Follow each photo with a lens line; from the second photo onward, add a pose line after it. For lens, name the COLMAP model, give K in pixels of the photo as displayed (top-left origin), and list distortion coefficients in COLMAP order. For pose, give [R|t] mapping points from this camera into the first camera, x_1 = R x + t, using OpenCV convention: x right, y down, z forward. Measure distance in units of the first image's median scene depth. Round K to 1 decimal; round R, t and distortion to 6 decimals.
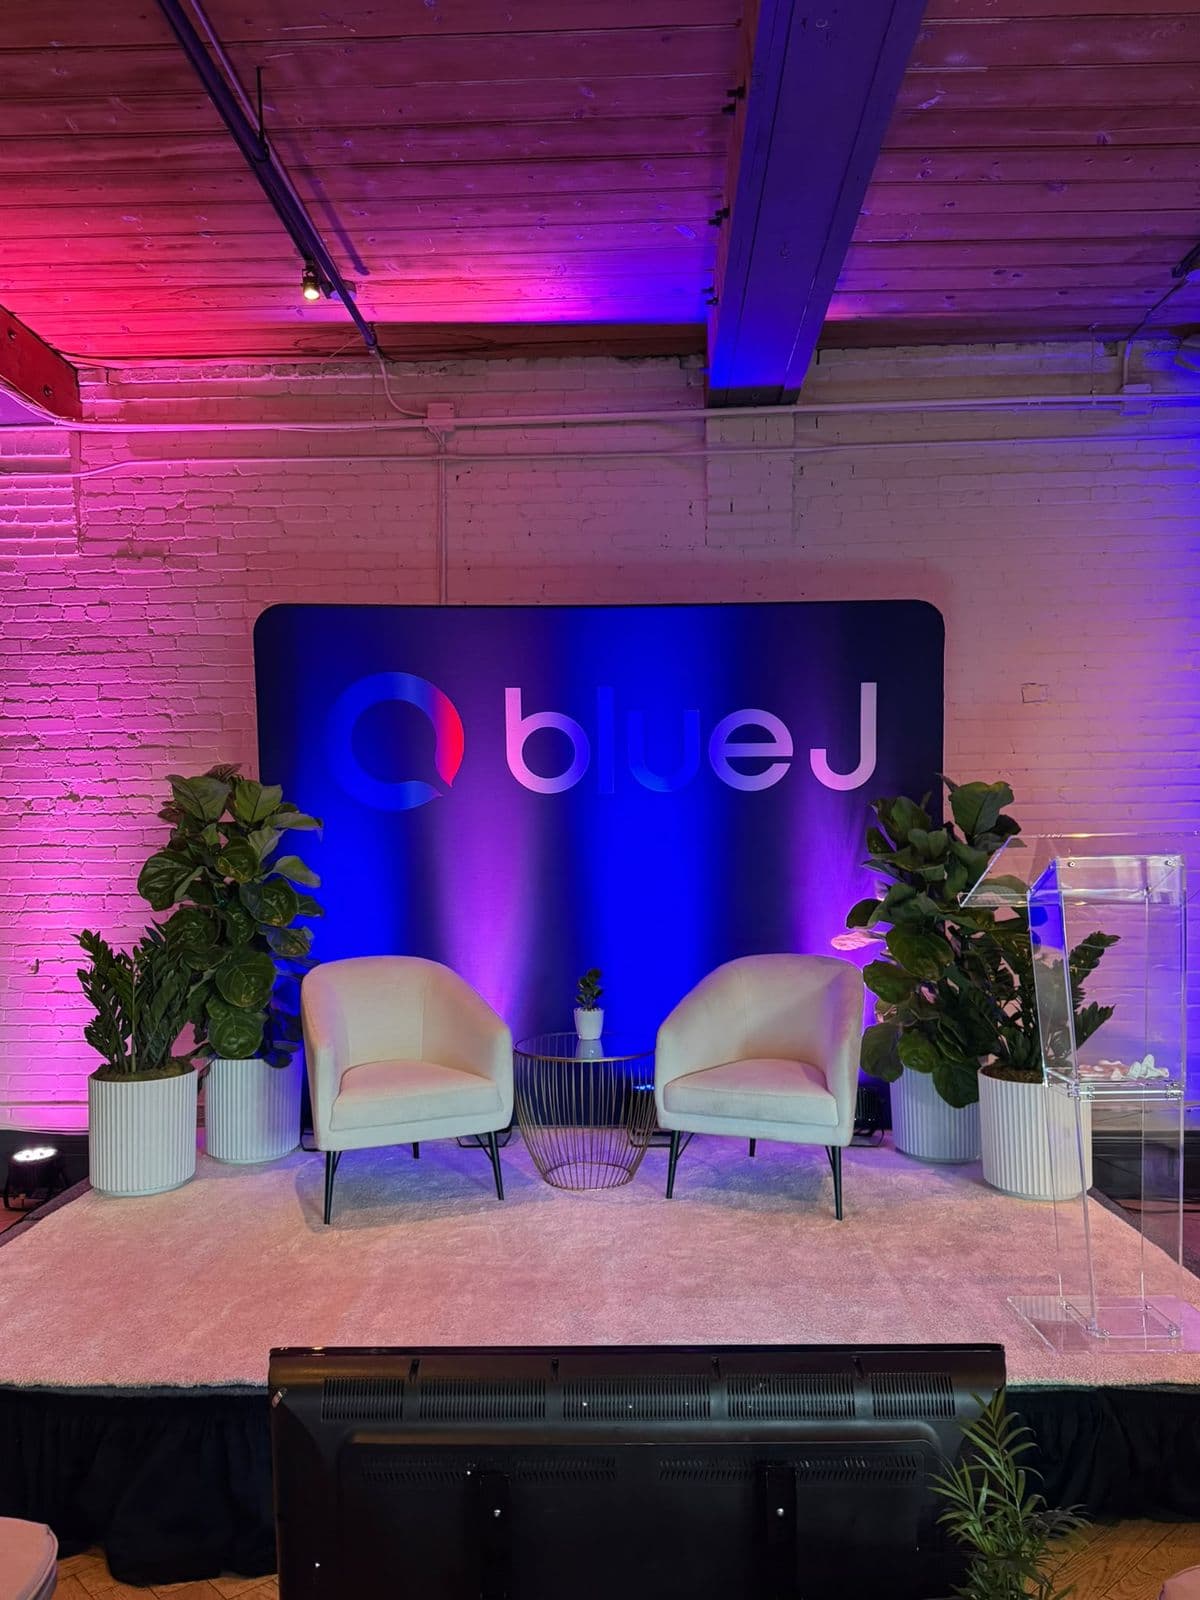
lens RADIAL K [[1197.5, 0, 602.4], [0, 1197.5, 798.6], [0, 0, 1]] dist [0.002035, -0.014383]
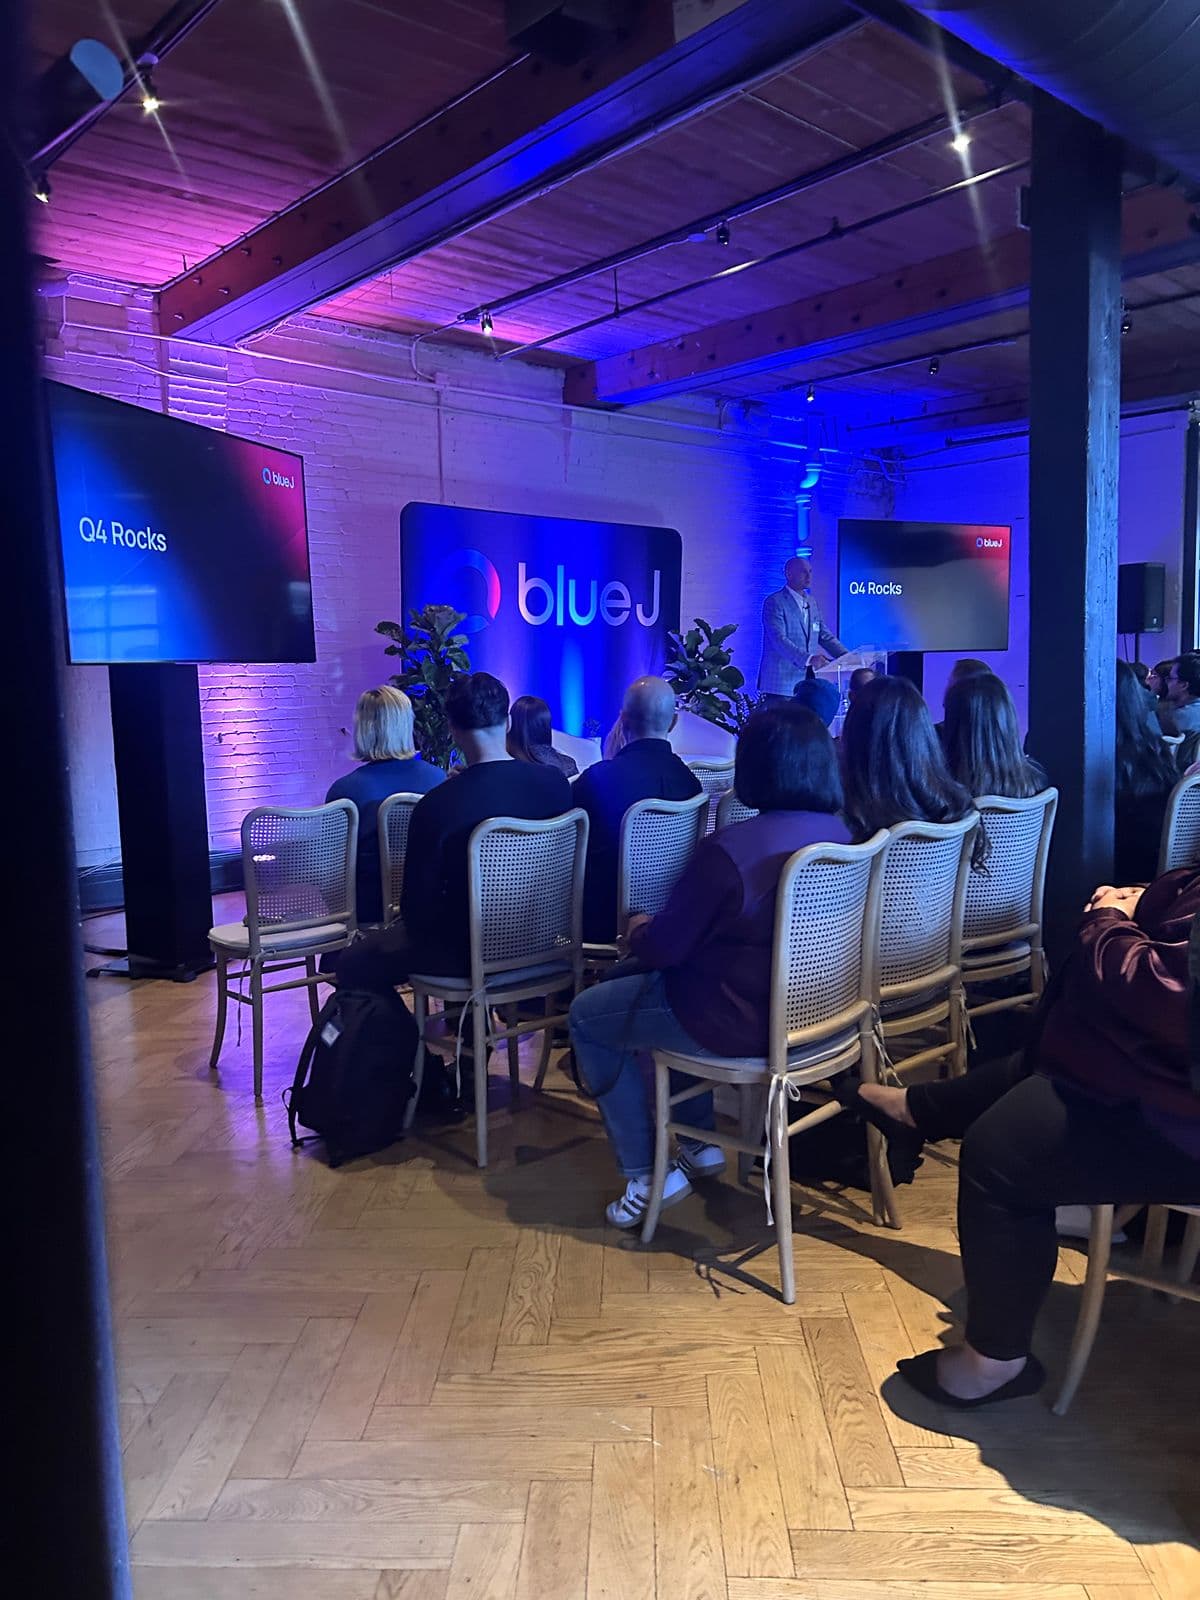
lens RADIAL K [[1197.5, 0, 600.2], [0, 1197.5, 800.8], [0, 0, 1]] dist [0.002035, -0.014383]
pose [[0.731042, -0.074715, 0.678229, -1.207553], [-0.029104, 0.989668, 0.140394, 0.003018], [-0.681711, -0.122373, 0.721315, -0.394990]]
